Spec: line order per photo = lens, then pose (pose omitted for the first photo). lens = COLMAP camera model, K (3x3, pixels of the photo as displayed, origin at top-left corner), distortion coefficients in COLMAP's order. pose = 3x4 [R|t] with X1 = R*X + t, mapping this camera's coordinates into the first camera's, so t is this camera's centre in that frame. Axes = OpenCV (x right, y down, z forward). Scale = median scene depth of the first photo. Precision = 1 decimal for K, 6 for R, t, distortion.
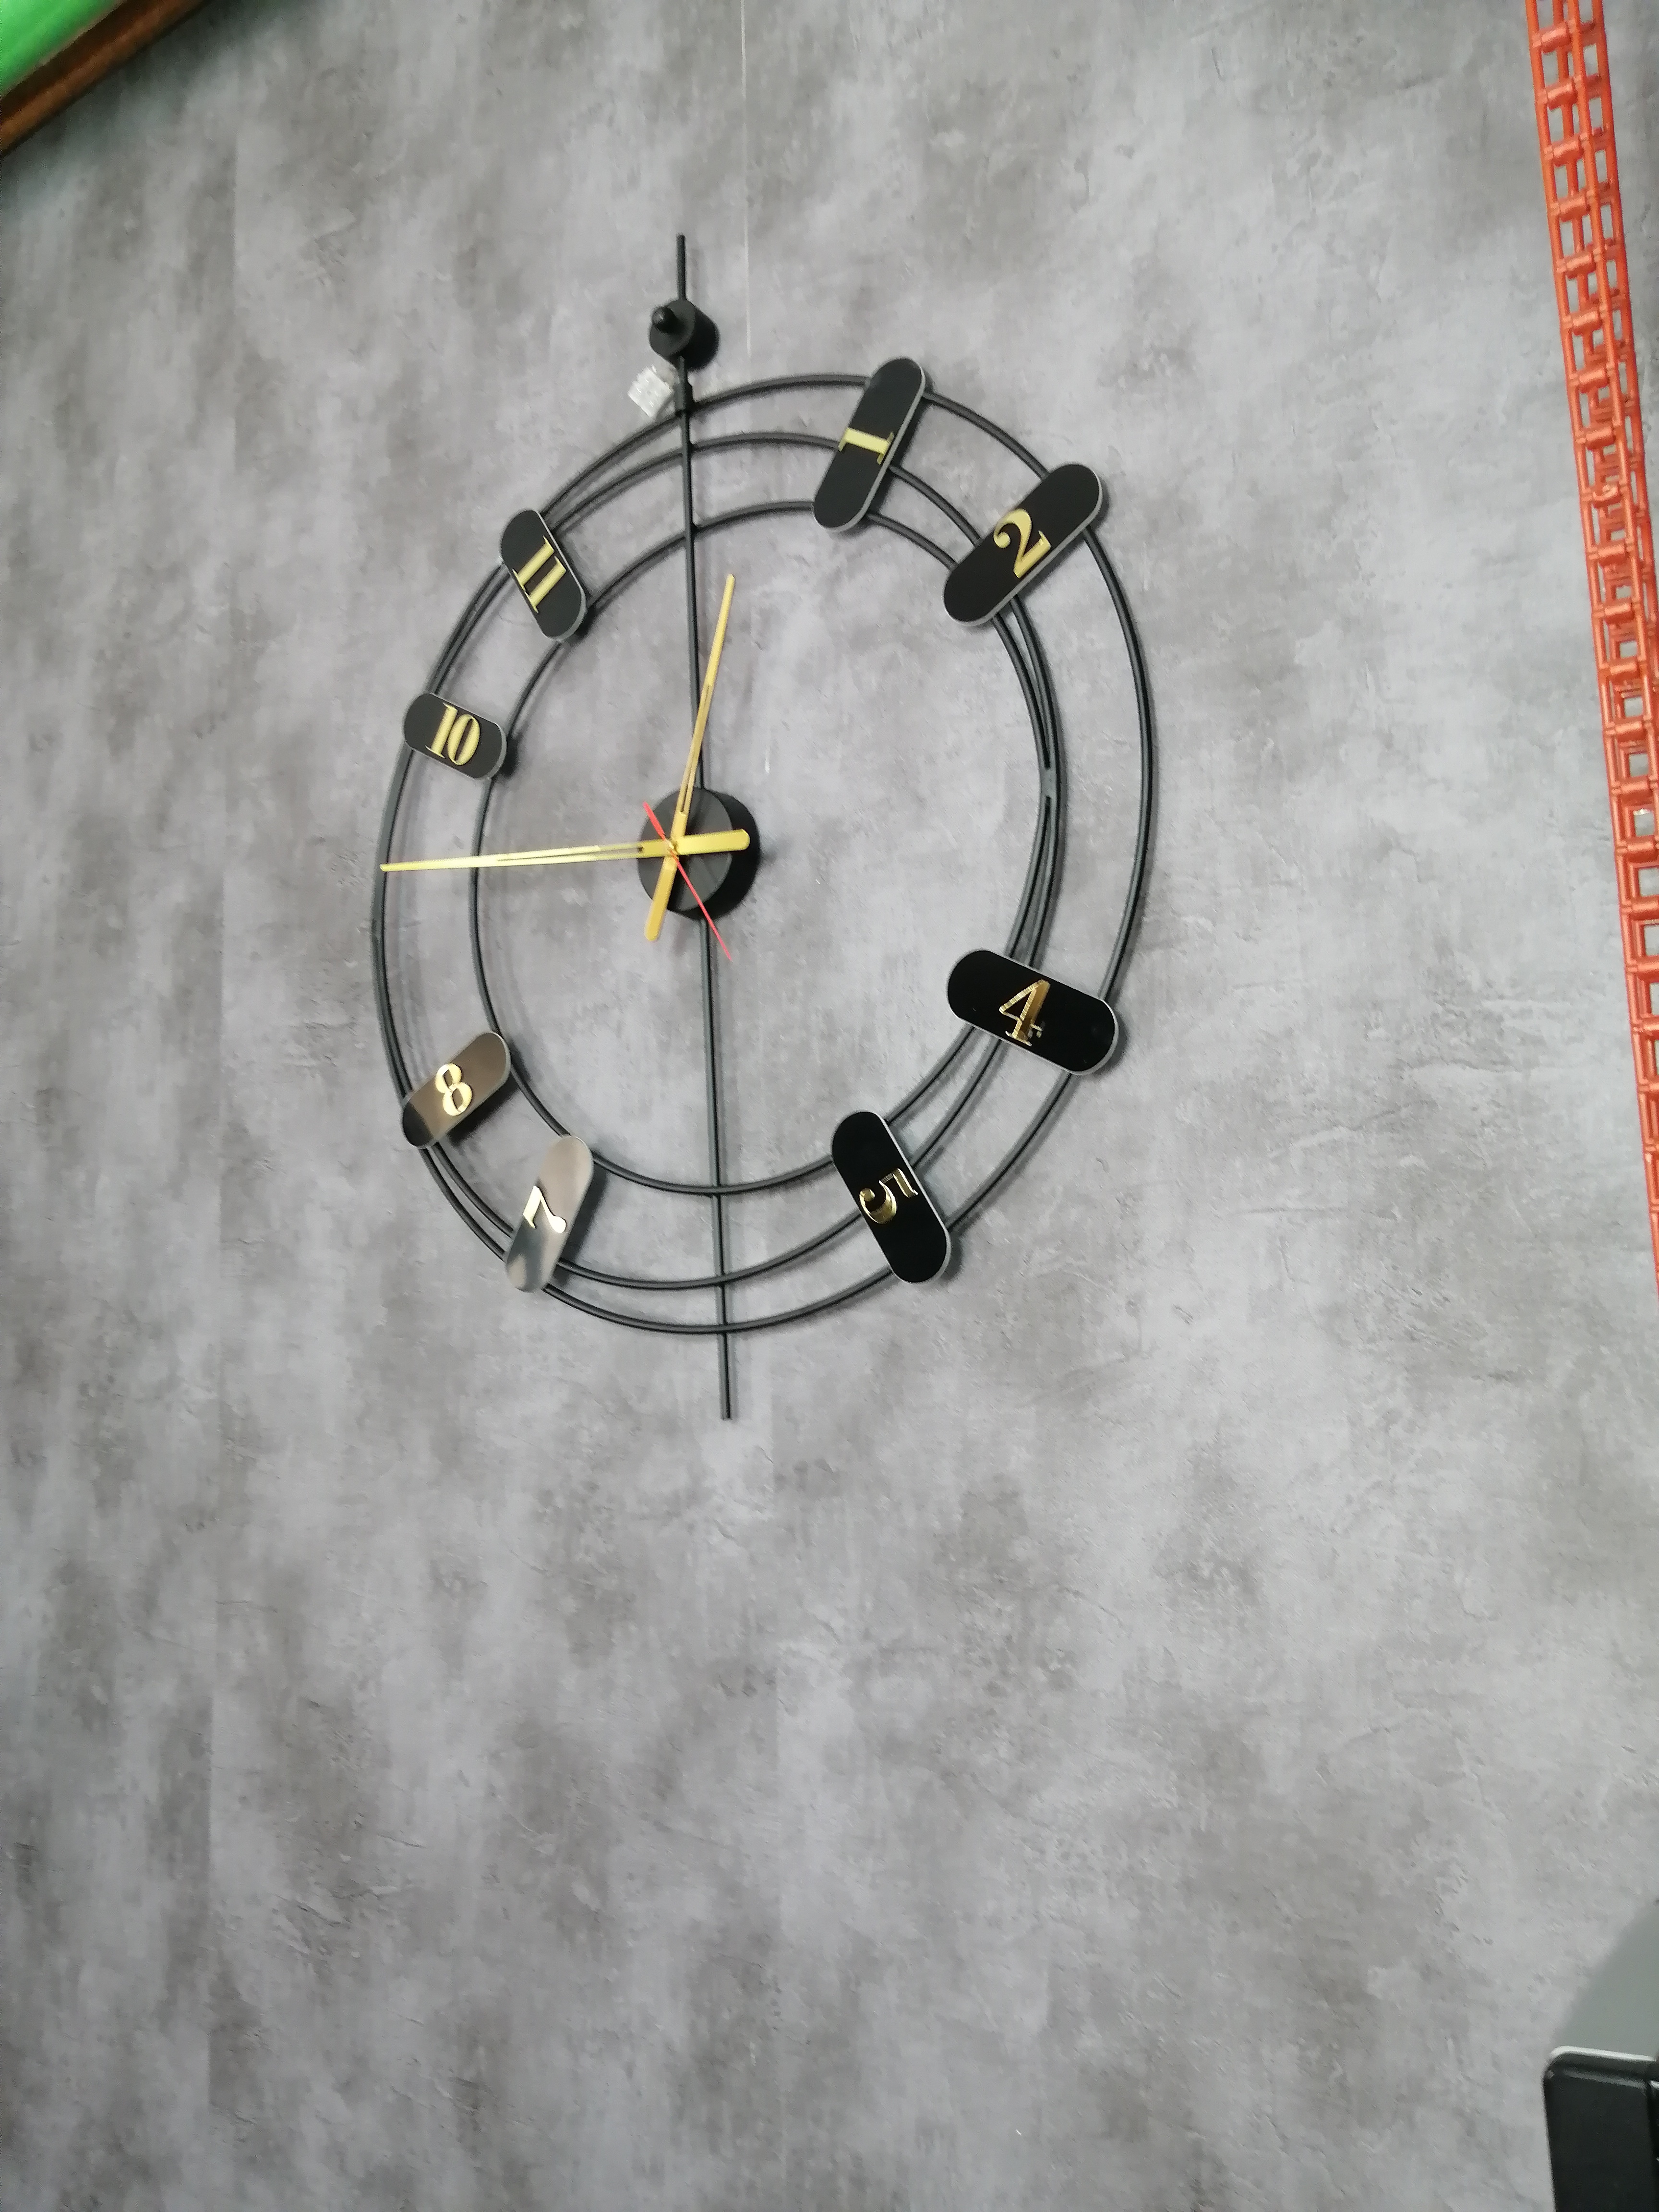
lens RADIAL K [[1727.7, 0, 830.0], [0, 1727.7, 1107.0], [0, 0, 1]] dist [-0.023951, 0.017636]
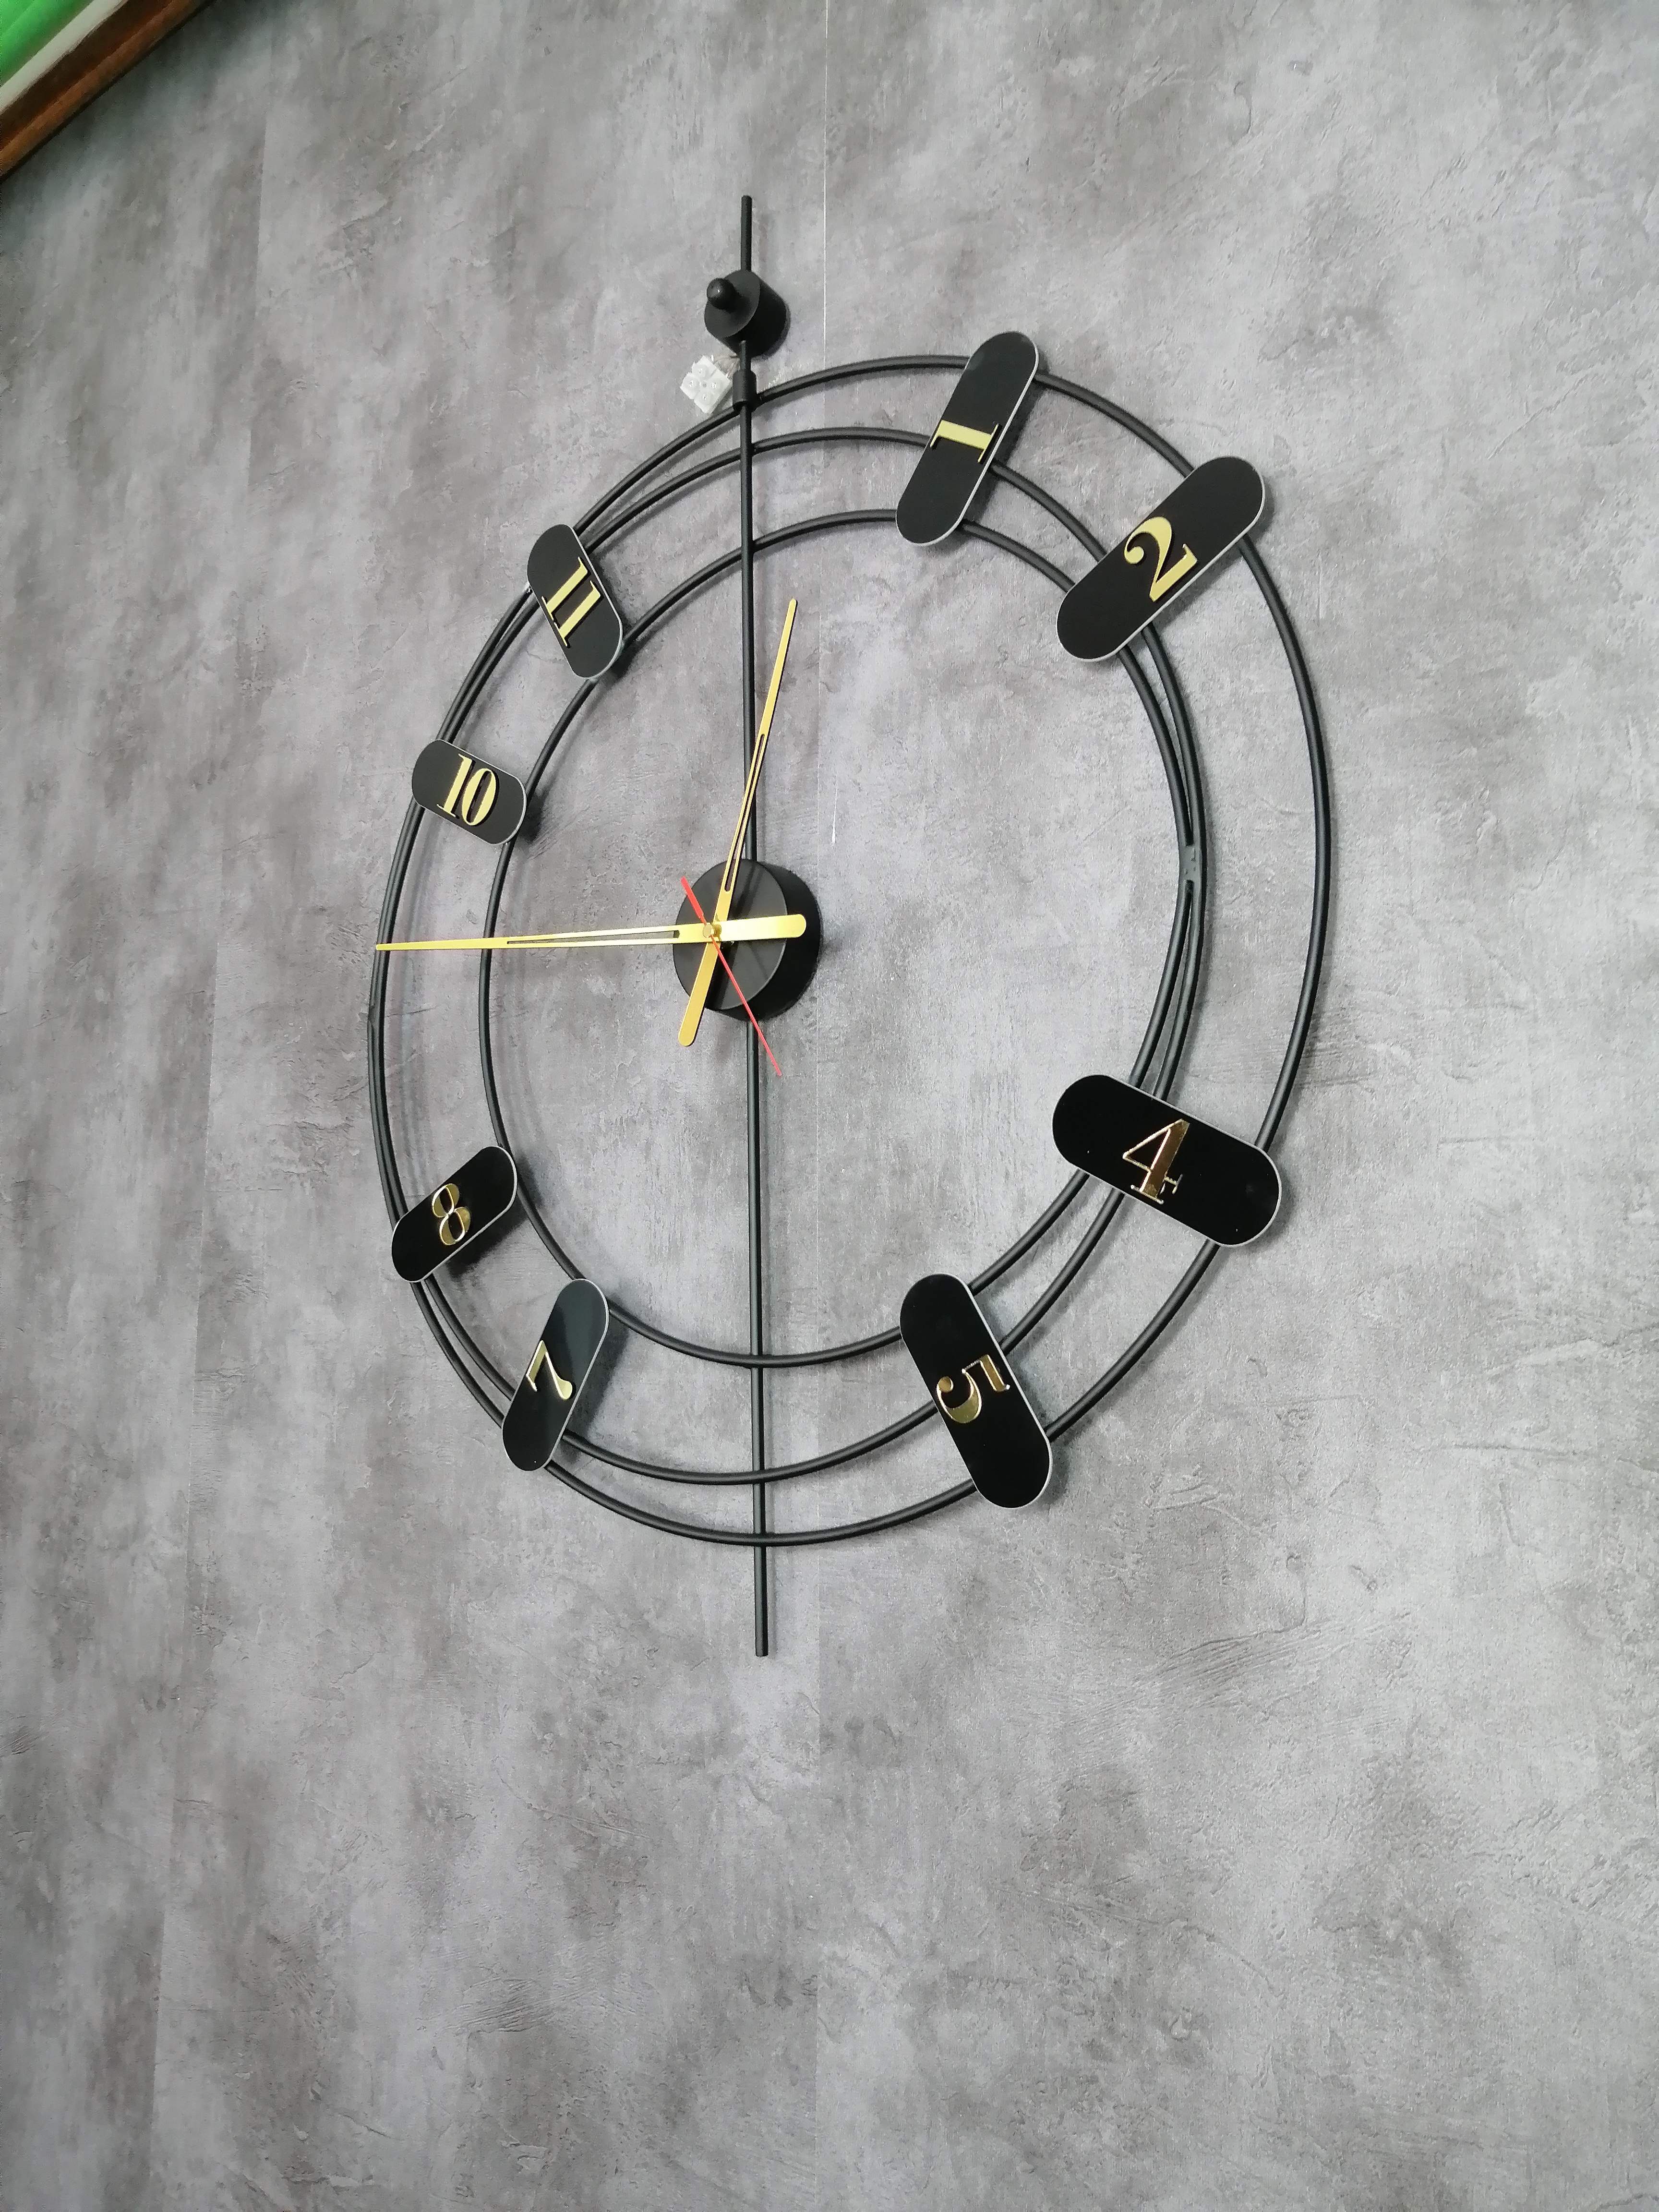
lens RADIAL K [[1727.7, 0, 824.0], [0, 1727.7, 1107.6], [0, 0, 1]] dist [-0.023951, 0.017636]
pose [[0.998145, 0.021347, -0.057017, 0.007788], [-0.022939, 0.999361, -0.027412, -0.046369], [0.056396, 0.028669, 0.997997, 0.191311]]
